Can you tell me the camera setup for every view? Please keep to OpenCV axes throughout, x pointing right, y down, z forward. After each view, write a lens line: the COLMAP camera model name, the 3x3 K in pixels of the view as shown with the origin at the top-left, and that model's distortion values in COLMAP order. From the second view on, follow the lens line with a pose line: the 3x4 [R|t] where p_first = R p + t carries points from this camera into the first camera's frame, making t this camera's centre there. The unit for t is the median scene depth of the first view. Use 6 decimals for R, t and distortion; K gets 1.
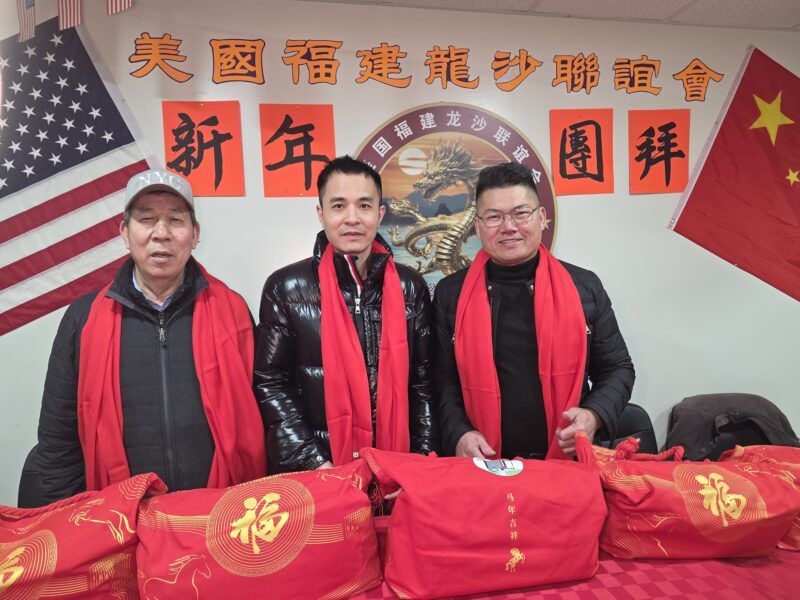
lens RADIAL K [[550.3, 0, 401.2], [0, 550.3, 290.3], [0, 0, 1]] dist [0.040726, -0.047198]
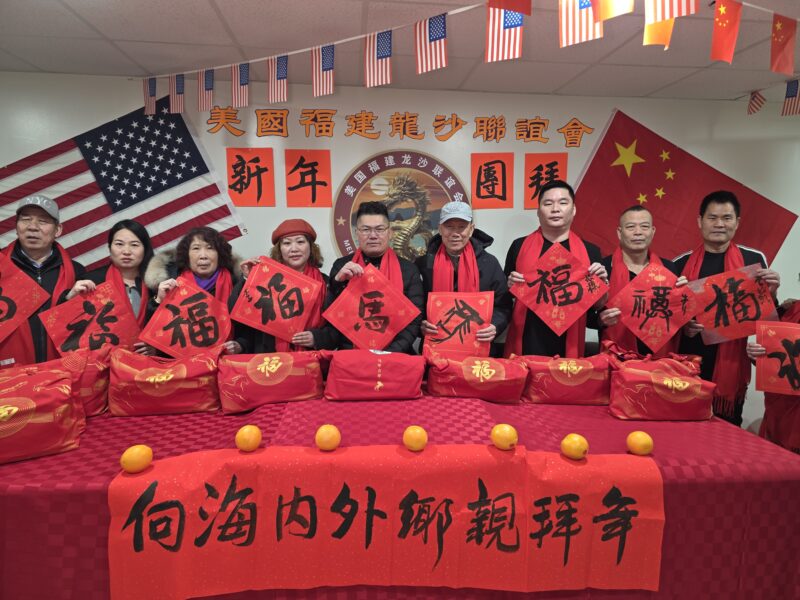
lens RADIAL K [[550.3, 0, 416.0], [0, 550.3, 299.1], [0, 0, 1]] dist [0.040726, -0.047198]
pose [[0.997632, 0.036696, -0.058172, 0.231489], [-0.032946, 0.997396, 0.064160, -0.013992], [0.060375, -0.062091, 0.996243, -0.602282]]
